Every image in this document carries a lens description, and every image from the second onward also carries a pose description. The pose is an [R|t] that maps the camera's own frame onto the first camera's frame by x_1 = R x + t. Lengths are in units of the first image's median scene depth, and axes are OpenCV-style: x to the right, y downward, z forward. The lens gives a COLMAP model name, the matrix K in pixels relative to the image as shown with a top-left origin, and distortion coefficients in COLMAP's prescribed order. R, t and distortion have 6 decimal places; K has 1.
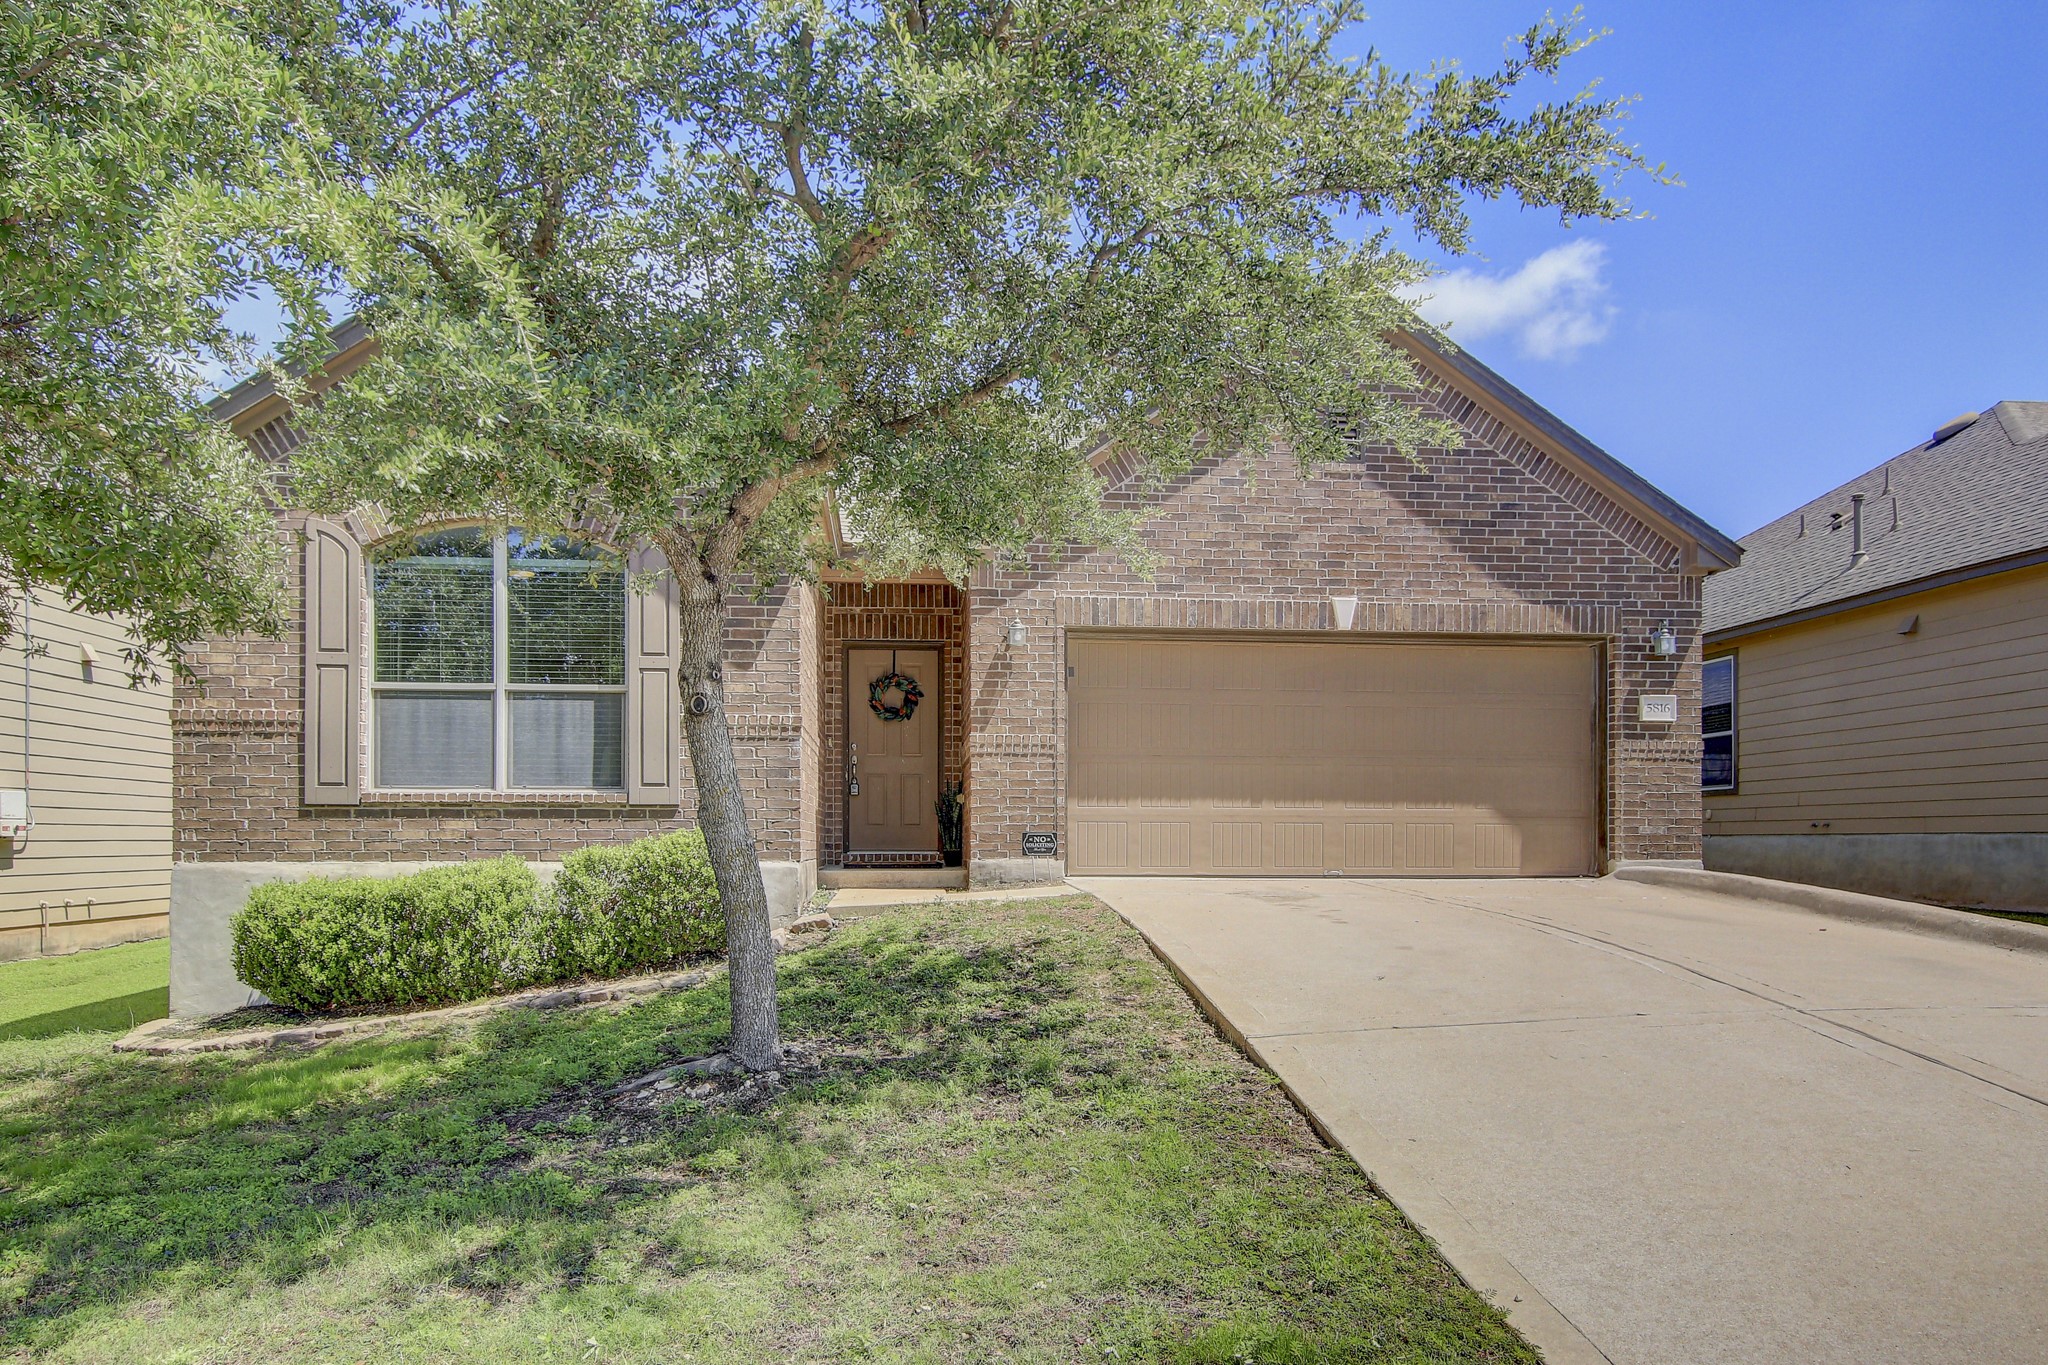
lens RADIAL K [[1302.4, 0, 1020.7], [0, 1302.4, 673.8], [0, 0, 1]] dist [0.017901, 0.007326]
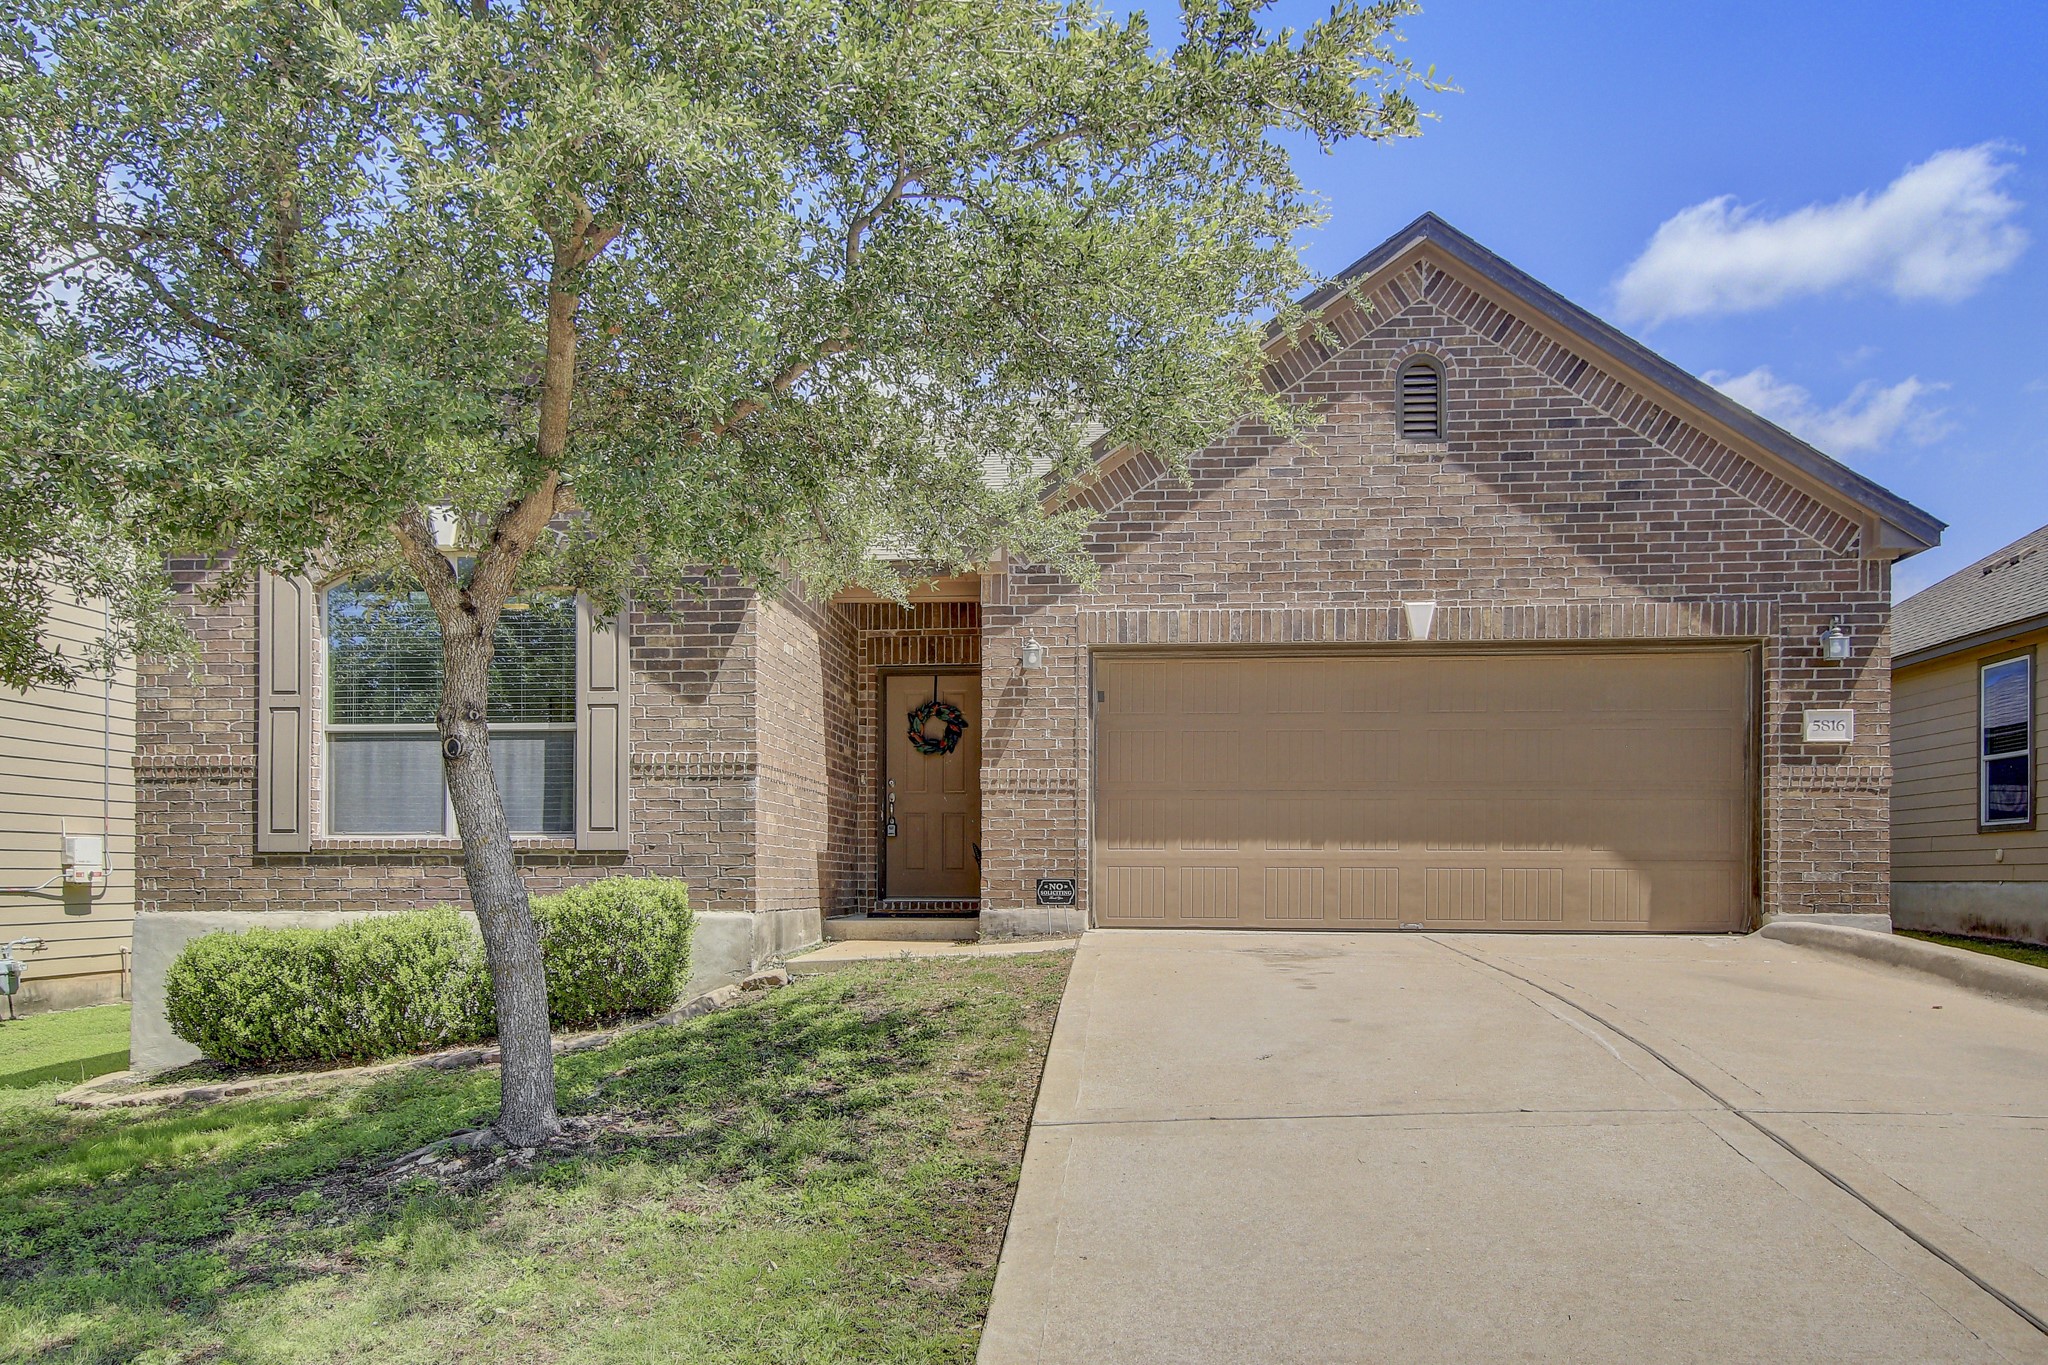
lens RADIAL K [[1442.4, 0, 1027.6], [0, 1442.4, 697.6], [0, 0, 1]] dist [0.034357, 0.013923]
pose [[0.984421, -0.021629, -0.174492, 0.196650], [0.021819, 0.999762, -0.000832, -0.001336], [0.174468, -0.002988, 0.984658, 0.034747]]
